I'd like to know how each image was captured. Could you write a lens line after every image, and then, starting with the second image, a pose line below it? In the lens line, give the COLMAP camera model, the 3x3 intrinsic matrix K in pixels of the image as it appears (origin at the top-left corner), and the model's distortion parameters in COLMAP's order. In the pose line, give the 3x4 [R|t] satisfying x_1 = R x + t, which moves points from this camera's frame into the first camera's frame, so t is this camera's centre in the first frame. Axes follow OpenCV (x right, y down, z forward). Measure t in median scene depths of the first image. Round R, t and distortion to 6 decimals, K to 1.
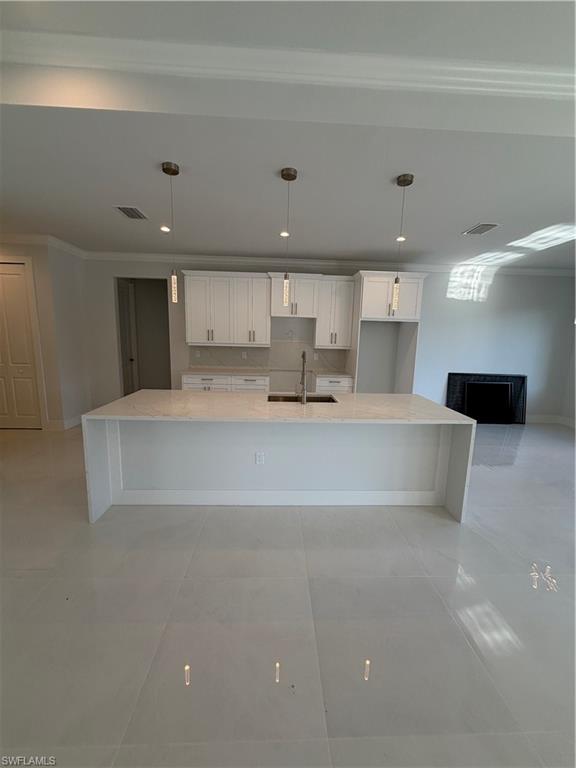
lens RADIAL K [[309.1, 0, 291.2], [0, 309.1, 383.0], [0, 0, 1]] dist [0.000485, 0.000152]
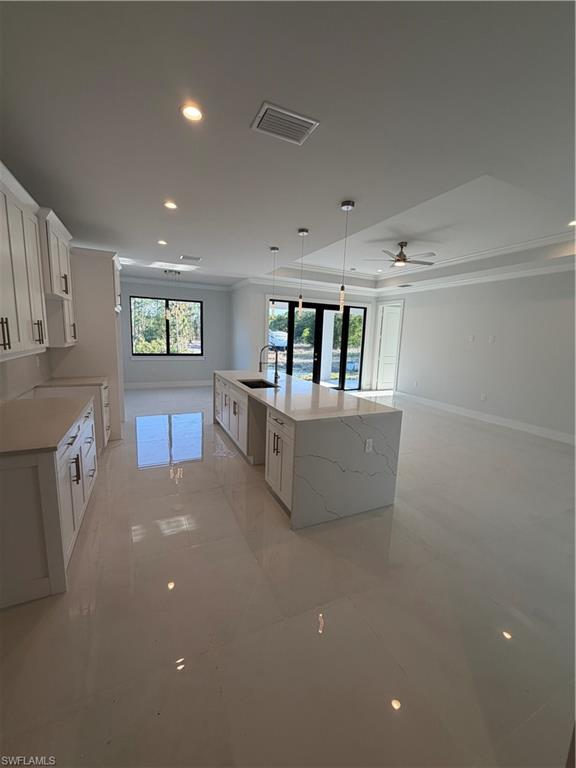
lens RADIAL K [[309.1, 0, 291.2], [0, 309.1, 383.0], [0, 0, 1]] dist [0.000485, 0.000152]
pose [[-0.383598, -0.184432, 0.904896, -0.704244], [0.098159, 0.966162, 0.238530, -0.147592], [-0.918269, 0.180323, -0.352515, 0.815726]]
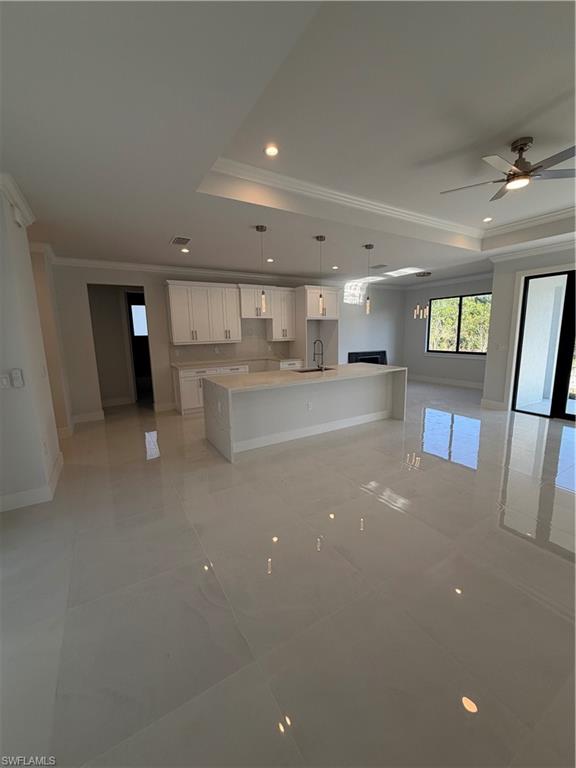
lens RADIAL K [[309.1, 0, 291.2], [0, 309.1, 383.0], [0, 0, 1]] dist [0.000485, 0.000152]
pose [[0.874682, -0.123424, 0.468720, -0.497576], [0.120663, 0.992039, 0.036055, 0.028296], [-0.469438, 0.025021, 0.882611, -0.209470]]
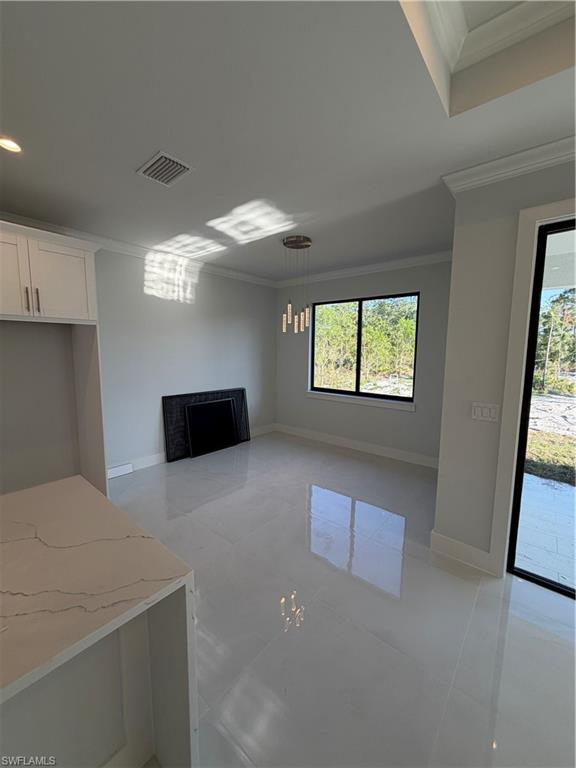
lens RADIAL K [[307.7, 0, 279.4], [0, 307.7, 386.2], [0, 0, 1]] dist [-0.001189, -0.000048]
pose [[0.699443, -0.109510, 0.706249, 0.202588], [0.125820, 0.991625, 0.029152, -0.047041], [-0.703526, 0.068470, 0.707363, 0.303080]]
